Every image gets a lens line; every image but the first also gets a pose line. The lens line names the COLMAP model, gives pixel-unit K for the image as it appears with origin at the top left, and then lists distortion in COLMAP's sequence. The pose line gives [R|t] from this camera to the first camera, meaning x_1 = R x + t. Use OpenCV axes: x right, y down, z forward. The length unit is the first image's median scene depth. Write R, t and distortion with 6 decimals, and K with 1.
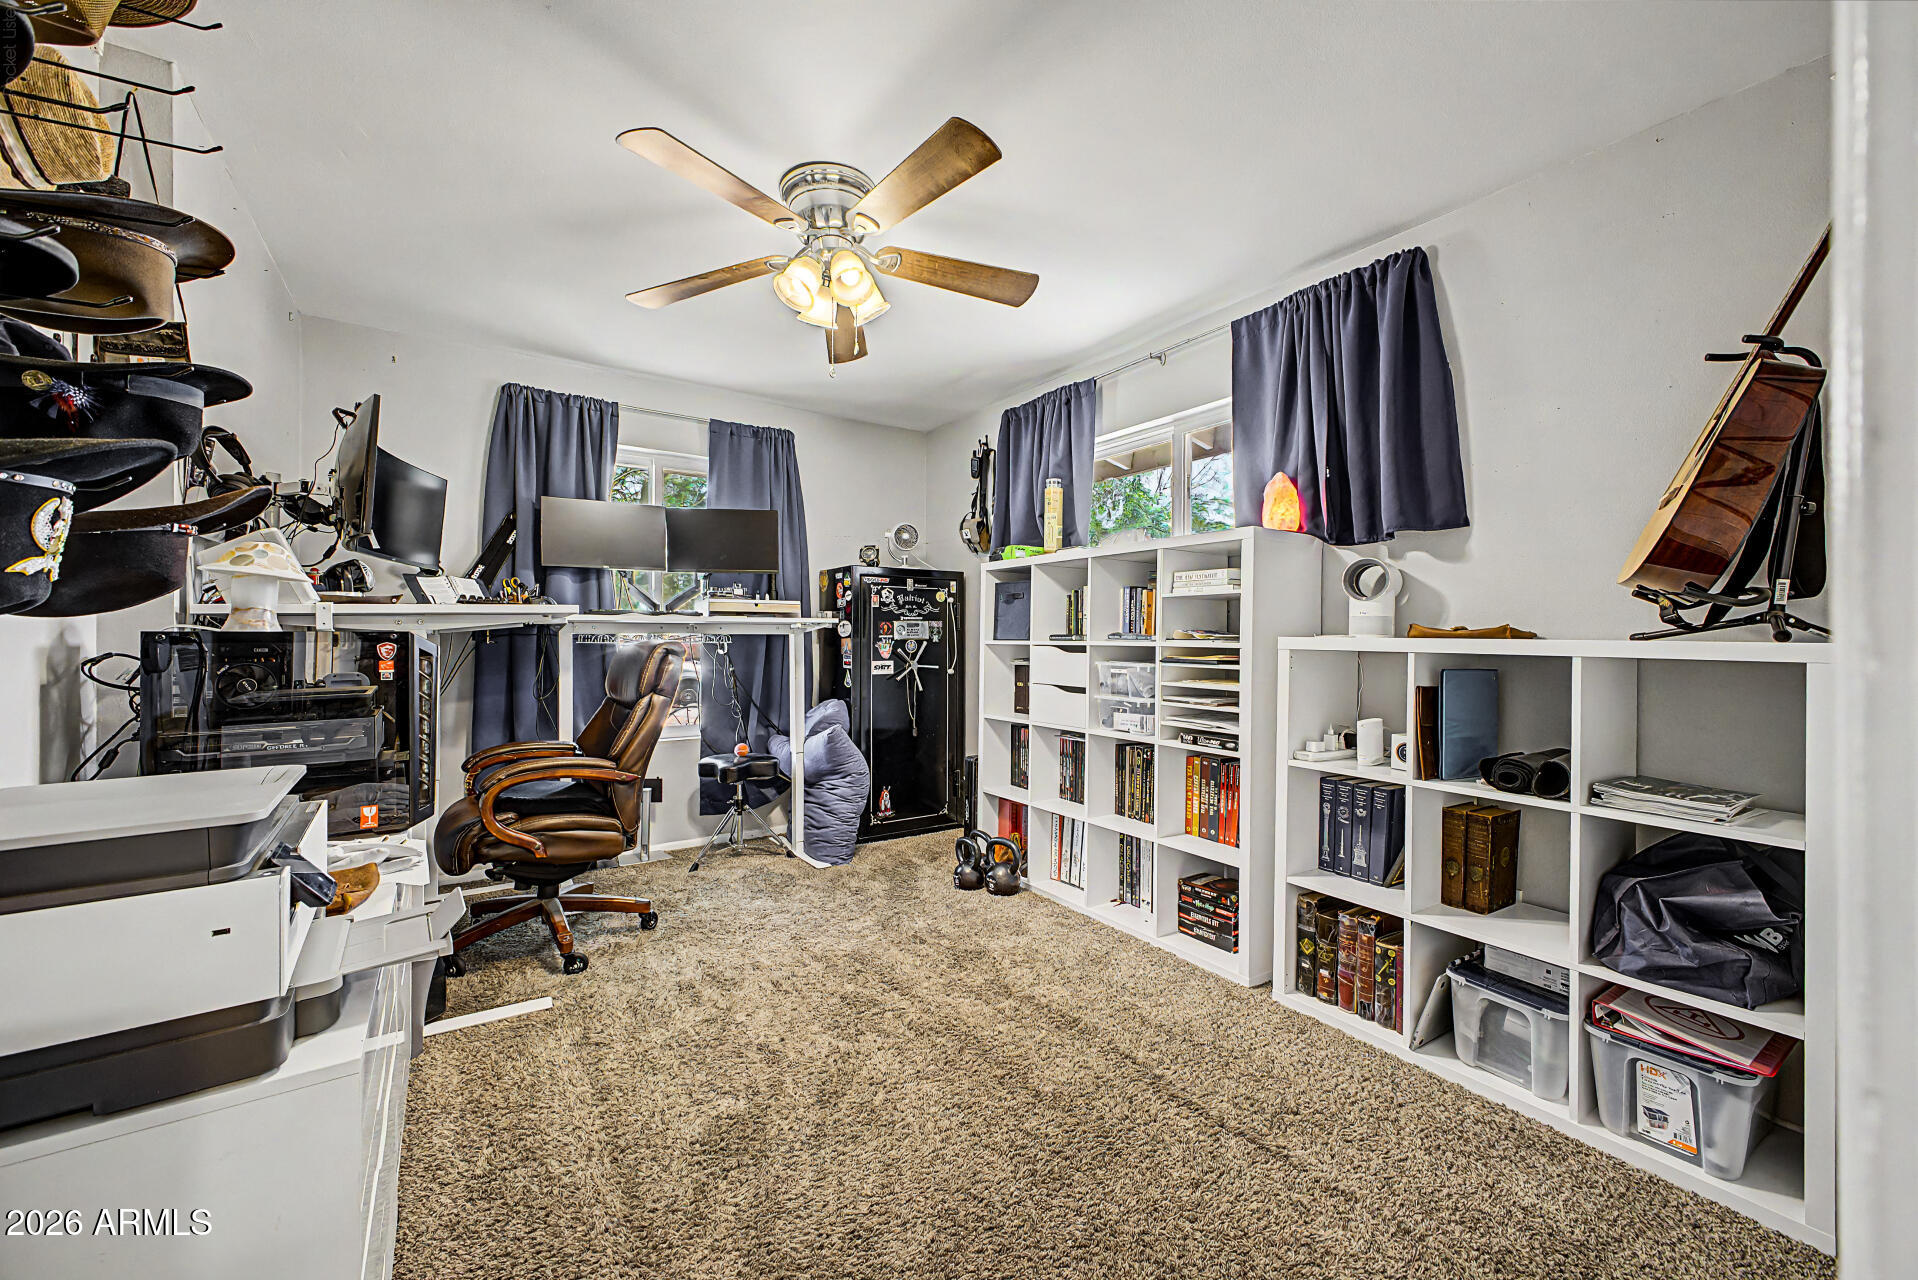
lens RADIAL K [[754.0, 0, 955.1], [0, 754.0, 633.7], [0, 0, 1]] dist [0.033255, -0.015086]
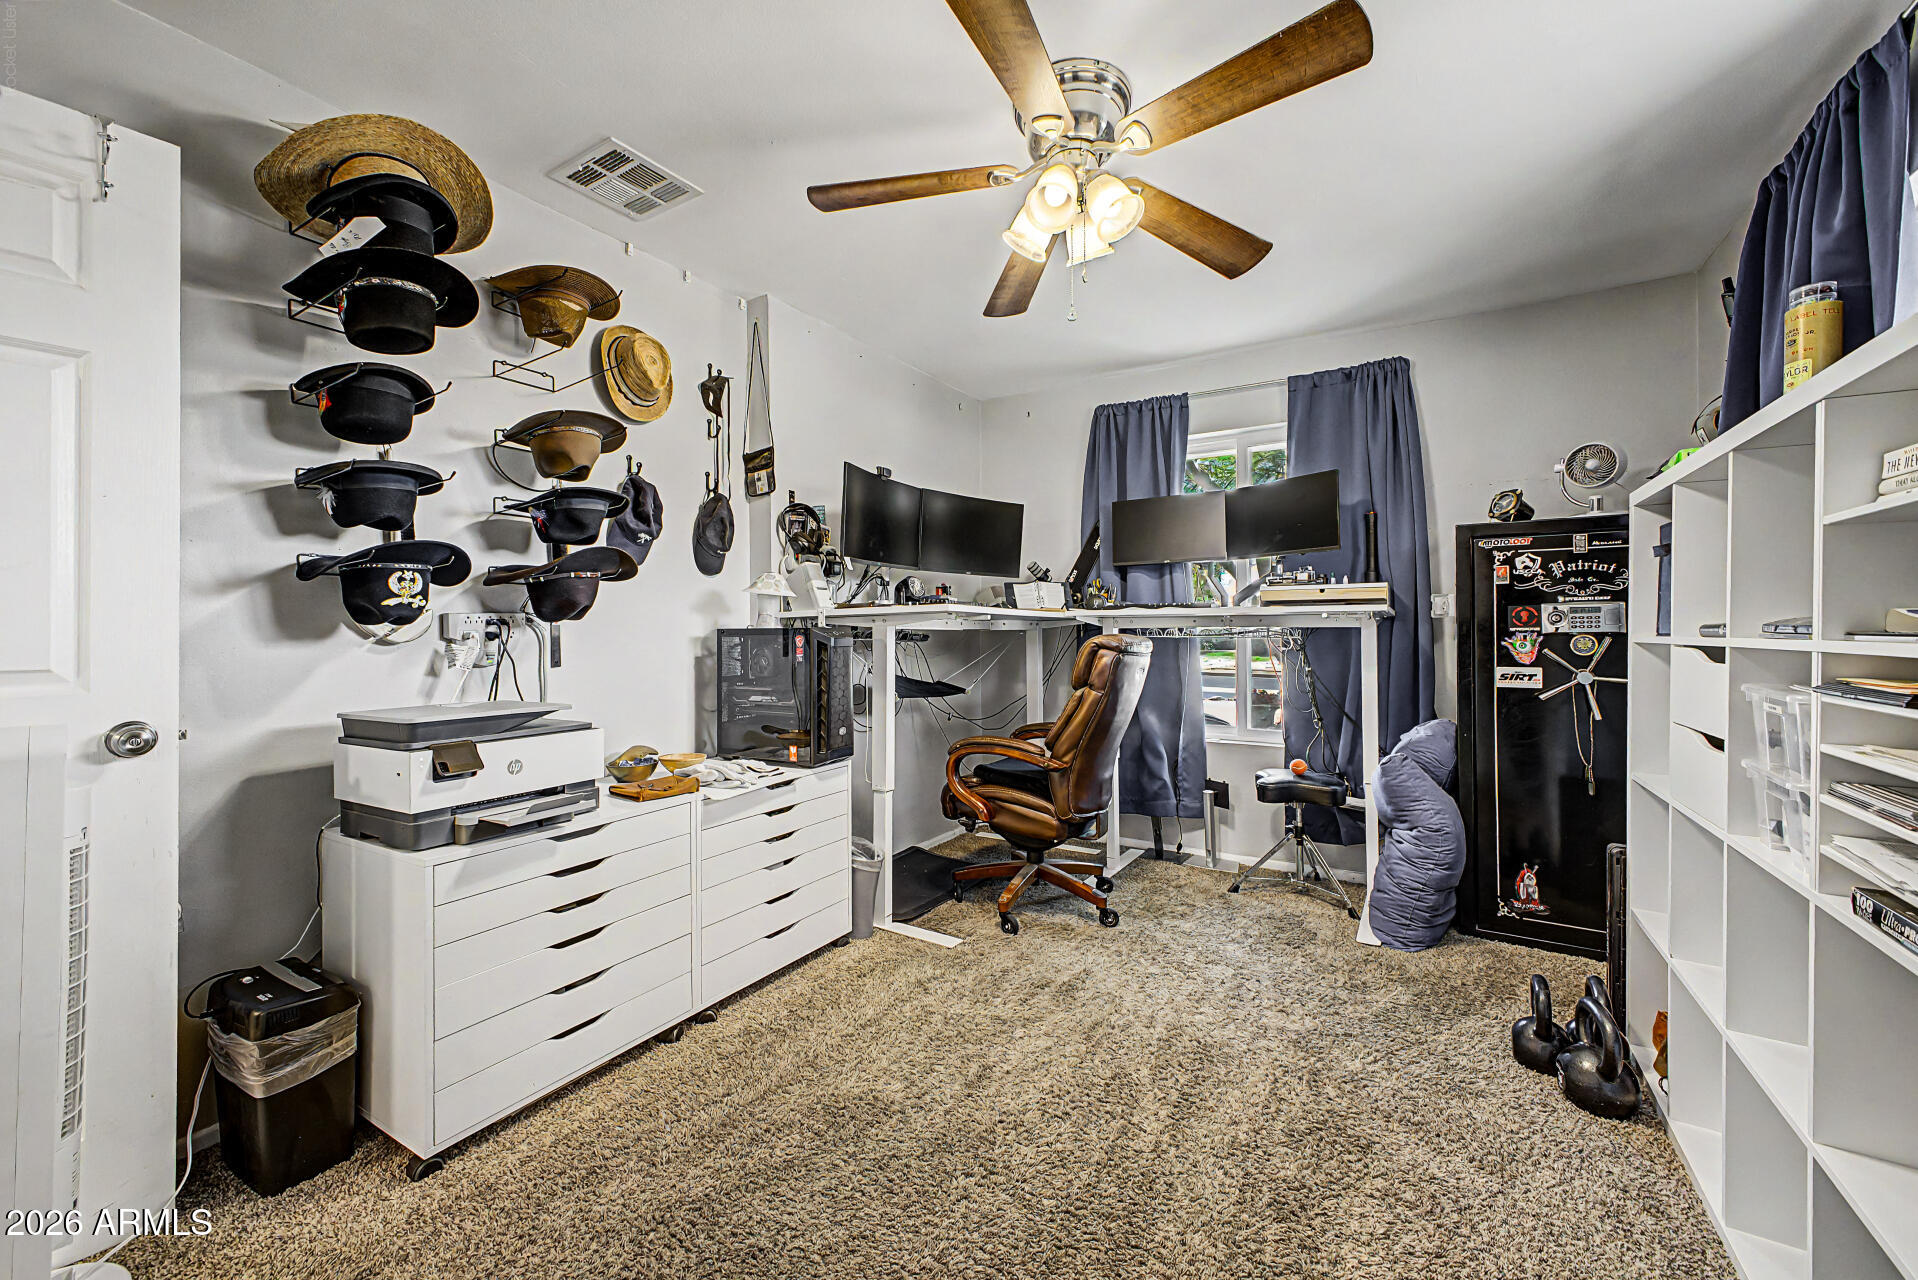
lens RADIAL K [[754.0, 0, 955.1], [0, 754.0, 633.7], [0, 0, 1]] dist [0.033255, -0.015086]
pose [[0.421043, 0.000218, -0.907041, 0.307557], [0.006863, 0.999971, 0.003427, 0.002203], [0.907015, -0.007668, 0.421029, 0.302474]]
